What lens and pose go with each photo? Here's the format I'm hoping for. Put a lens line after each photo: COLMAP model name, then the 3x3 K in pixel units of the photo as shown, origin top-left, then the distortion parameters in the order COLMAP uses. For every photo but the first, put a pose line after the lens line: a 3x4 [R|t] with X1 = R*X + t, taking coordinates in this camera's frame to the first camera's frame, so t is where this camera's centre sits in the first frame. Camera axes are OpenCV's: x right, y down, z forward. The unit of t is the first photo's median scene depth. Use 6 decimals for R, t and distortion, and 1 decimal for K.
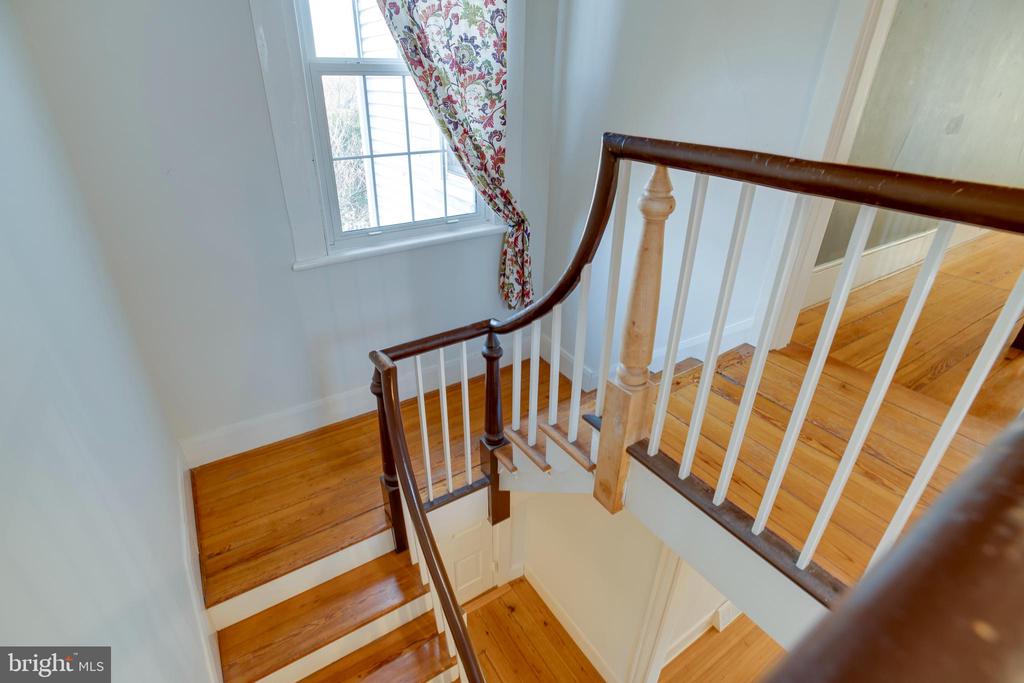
lens RADIAL K [[498.2, 0, 511.2], [0, 498.2, 338.3], [0, 0, 1]] dist [-0.060449, 0.027114]
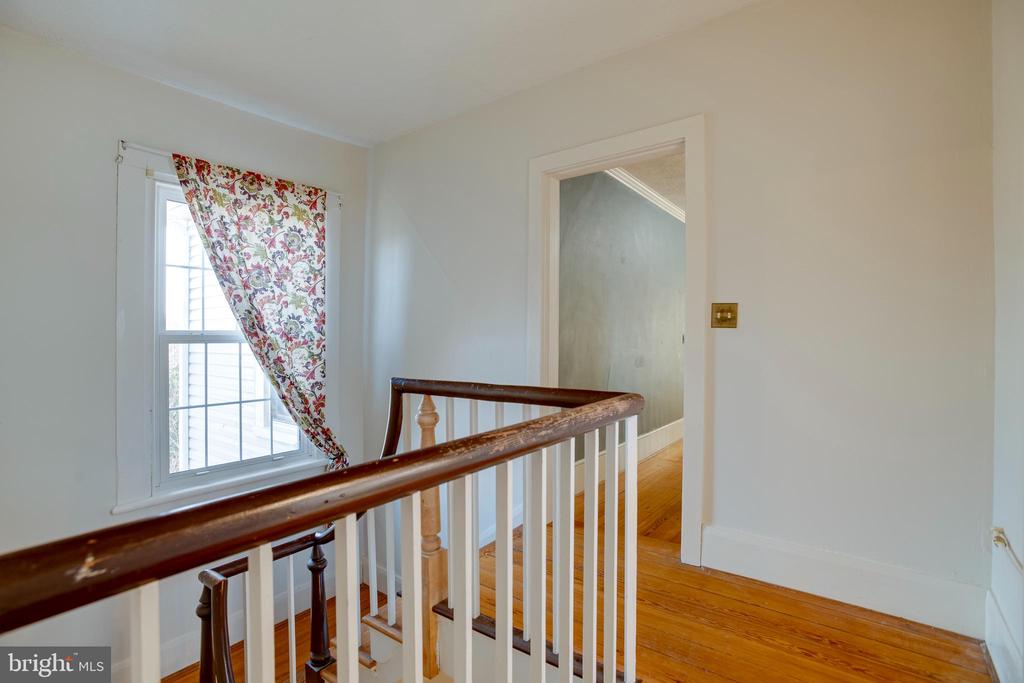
lens RADIAL K [[498.8, 0, 500.0], [0, 498.8, 338.9], [0, 0, 1]] dist [-0.065831, 0.027797]
pose [[0.945434, -0.016653, 0.325387, 0.001215], [0.165687, 0.884491, -0.436146, 0.110775], [-0.280539, 0.466260, 0.838987, -0.242255]]
